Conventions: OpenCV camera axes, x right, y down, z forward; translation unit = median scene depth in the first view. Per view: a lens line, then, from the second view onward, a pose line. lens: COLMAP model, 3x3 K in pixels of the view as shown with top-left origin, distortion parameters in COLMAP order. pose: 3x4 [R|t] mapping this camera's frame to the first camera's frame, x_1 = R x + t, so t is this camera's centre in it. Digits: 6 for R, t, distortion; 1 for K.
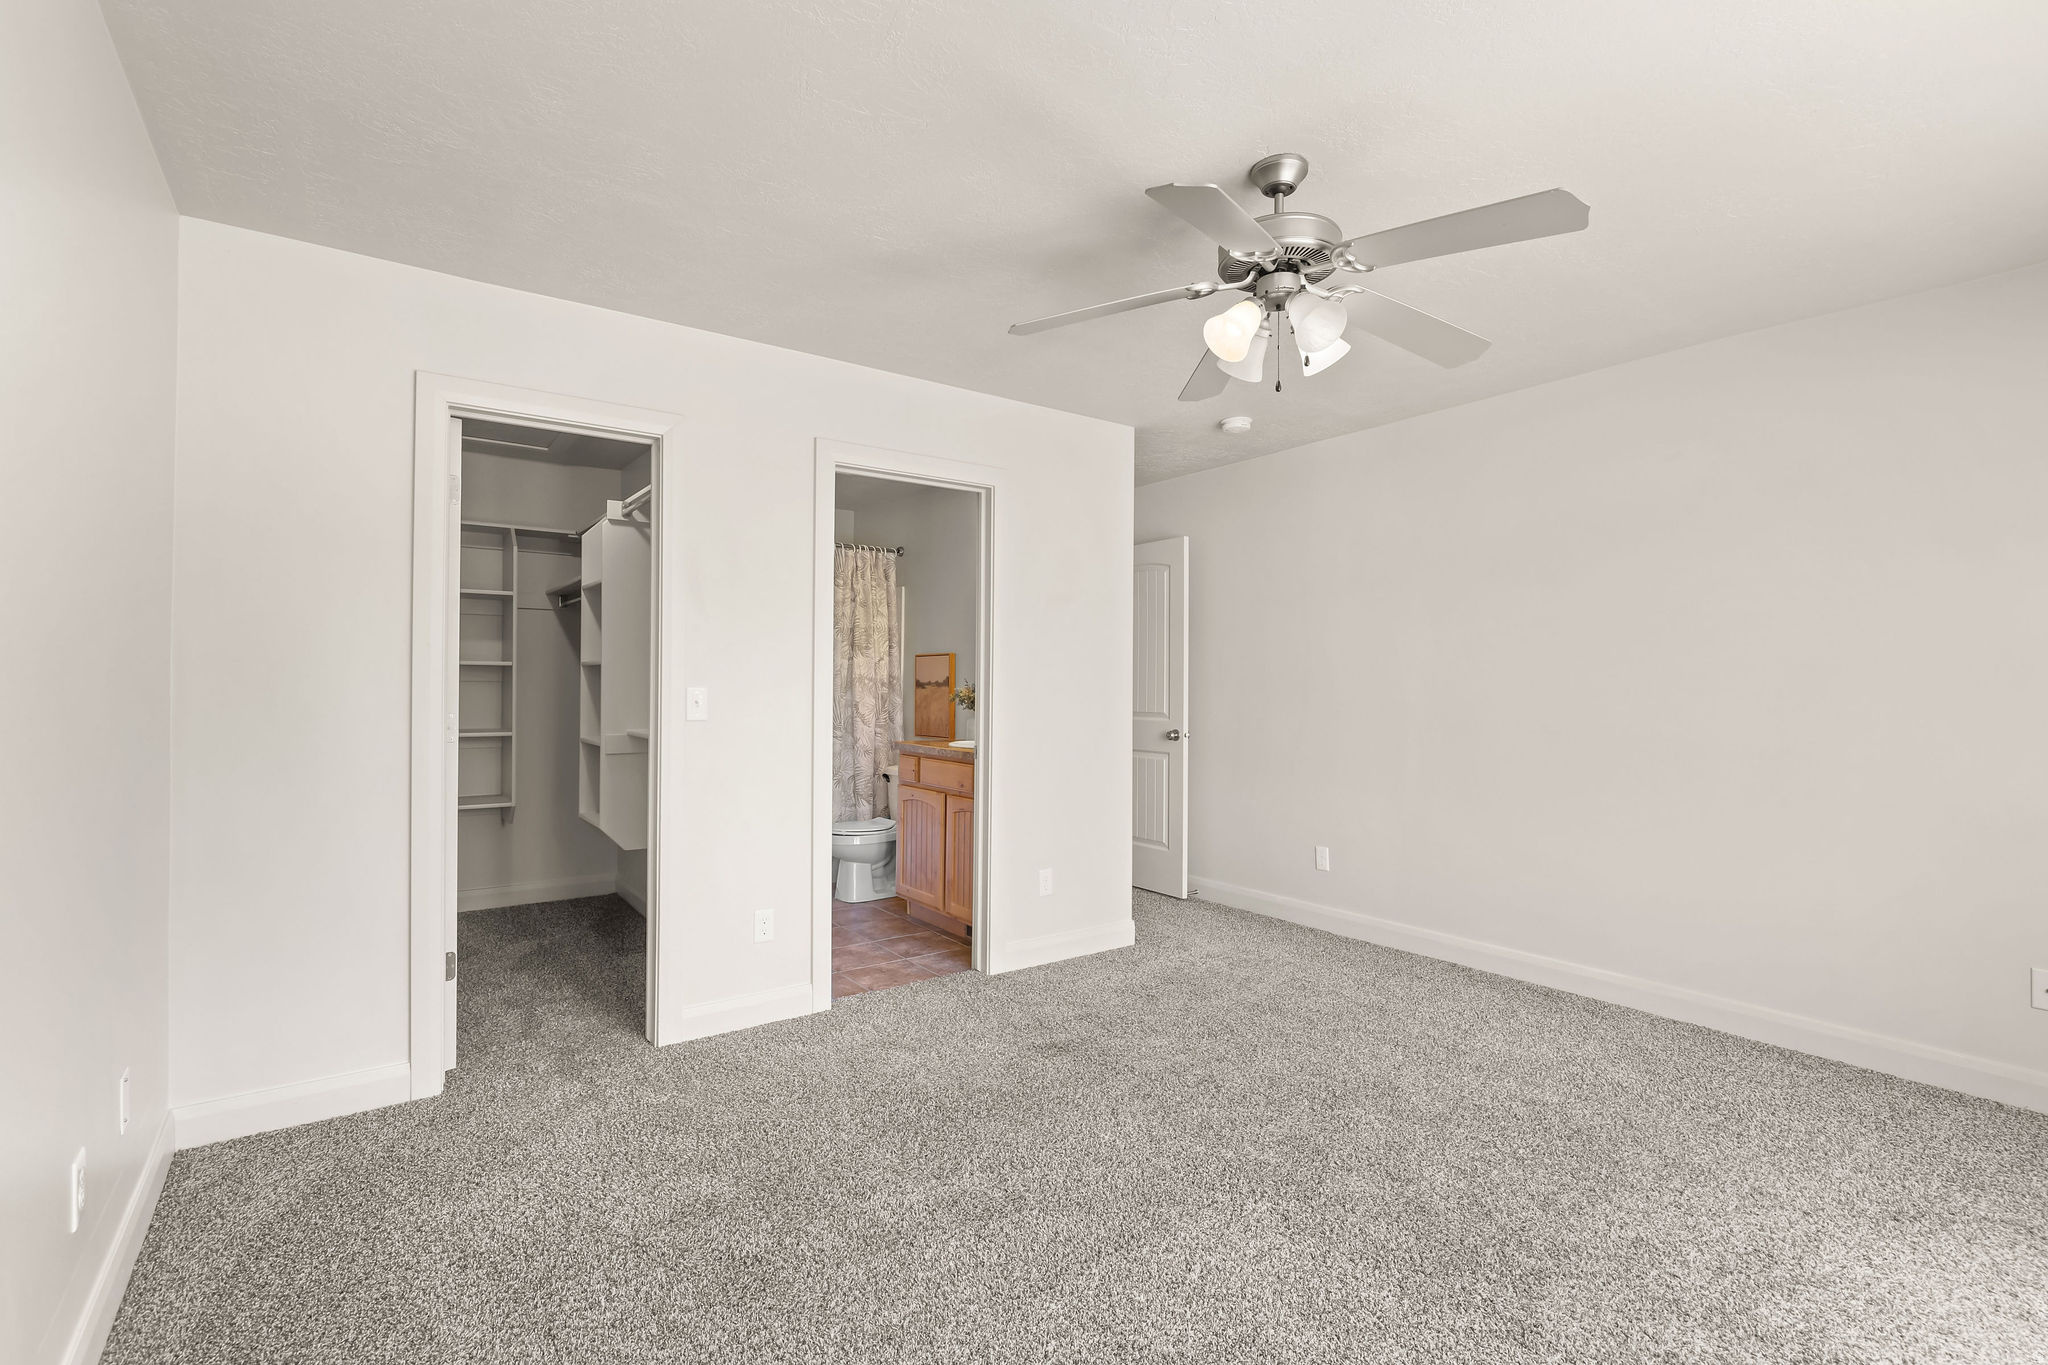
lens RADIAL K [[942.0, 0, 1024.0], [0, 942.0, 682.5], [0, 0, 1]] dist [0.003022, 0.000567]
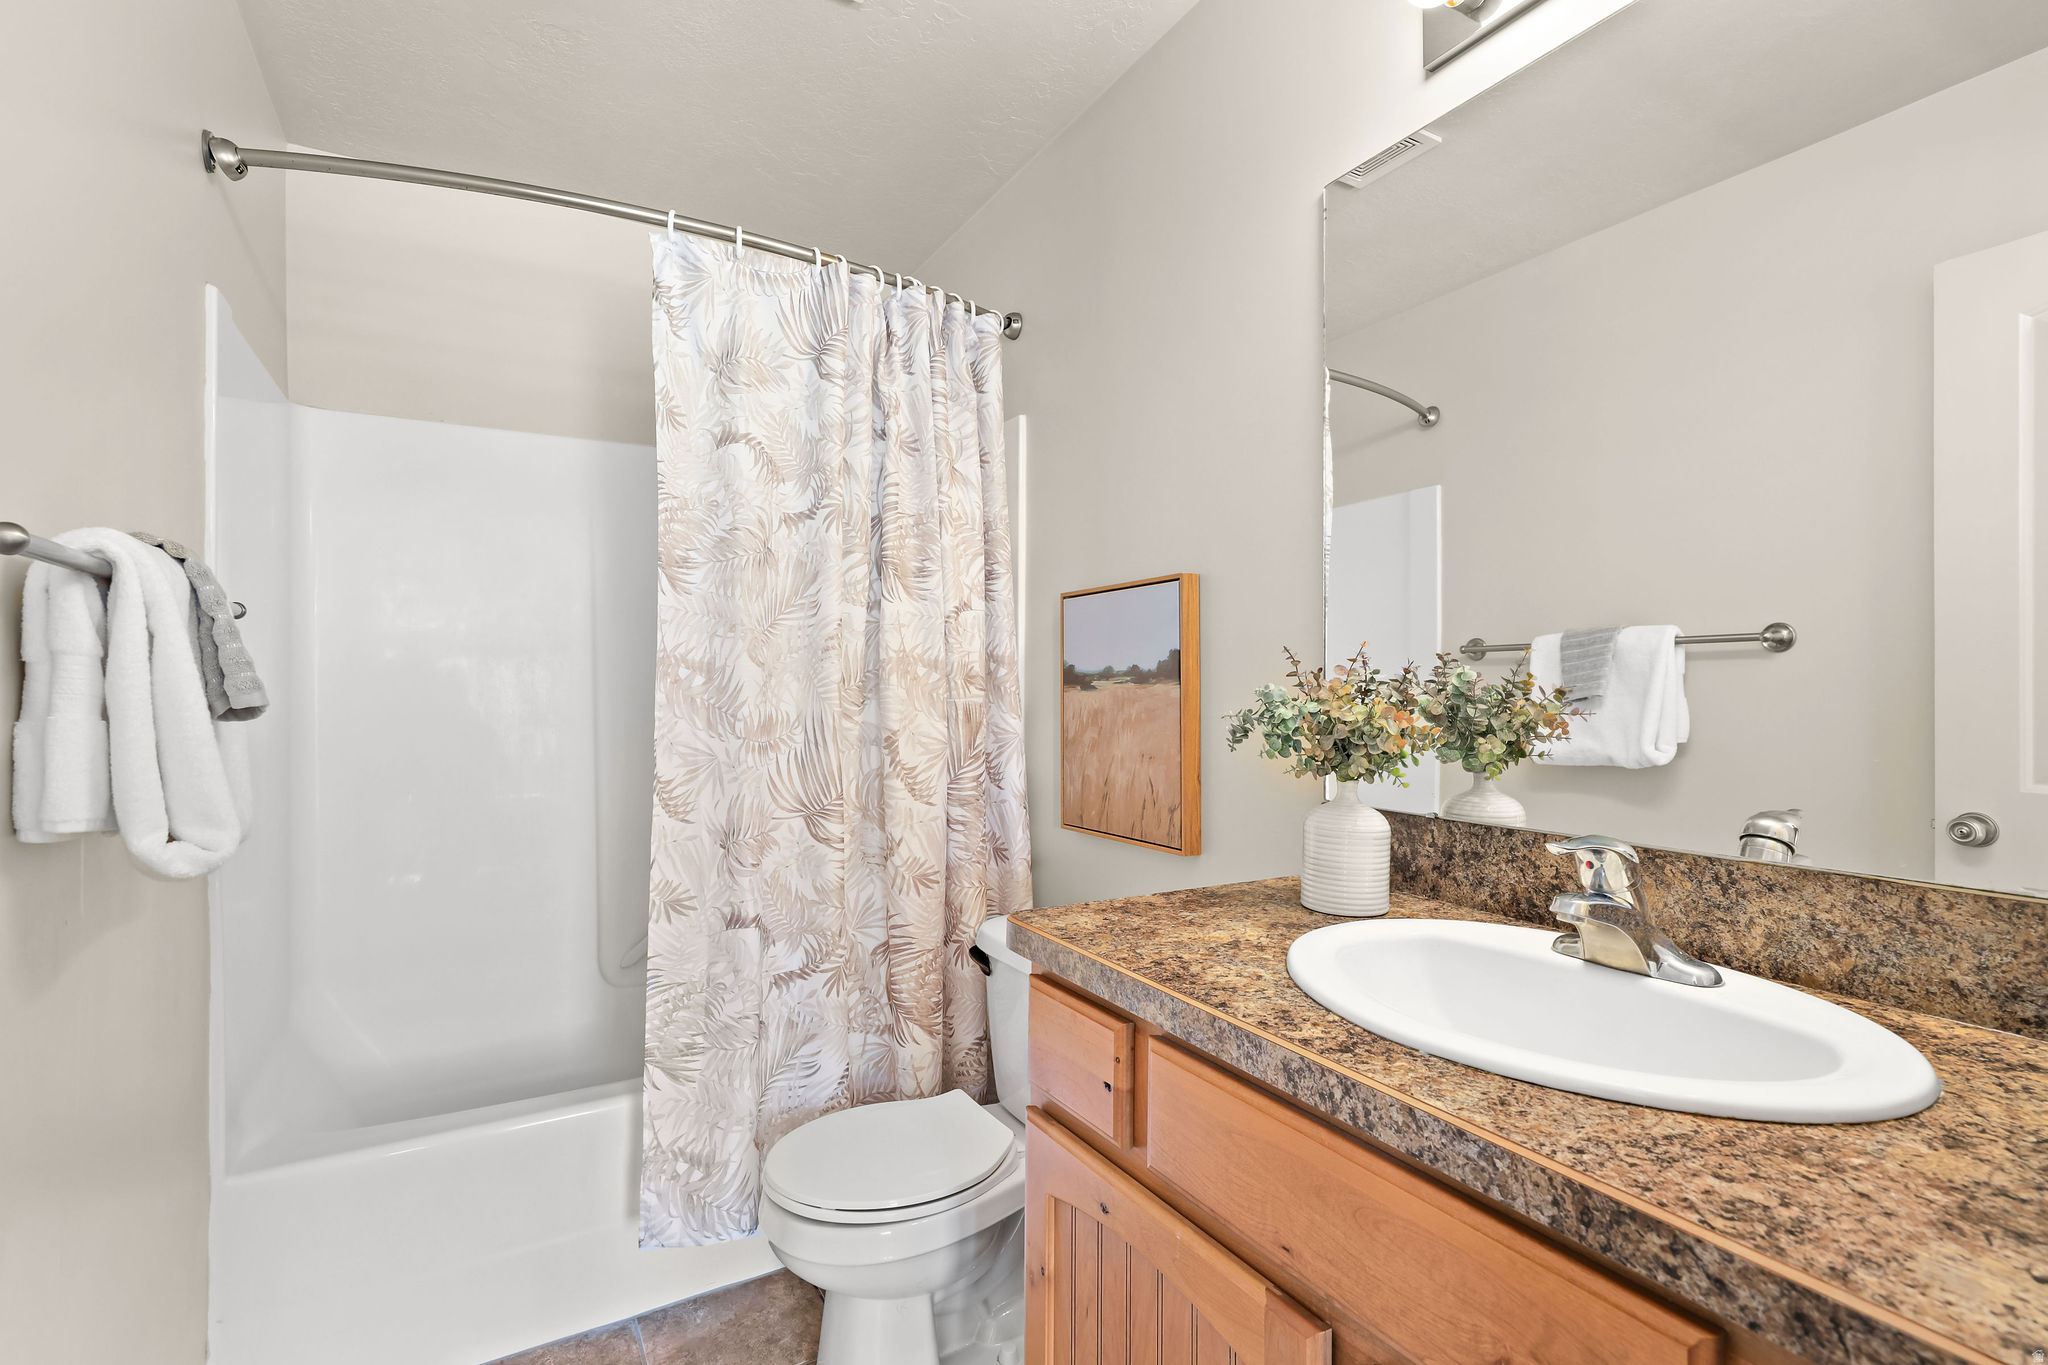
lens RADIAL K [[942.0, 0, 1024.0], [0, 942.0, 682.5], [0, 0, 1]] dist [0.003022, 0.000567]
pose [[0.994290, -0.009768, -0.106268, -0.094112], [0.009874, 0.999951, 0.000475, 0.003445], [0.106258, -0.001521, 0.994337, 0.666877]]
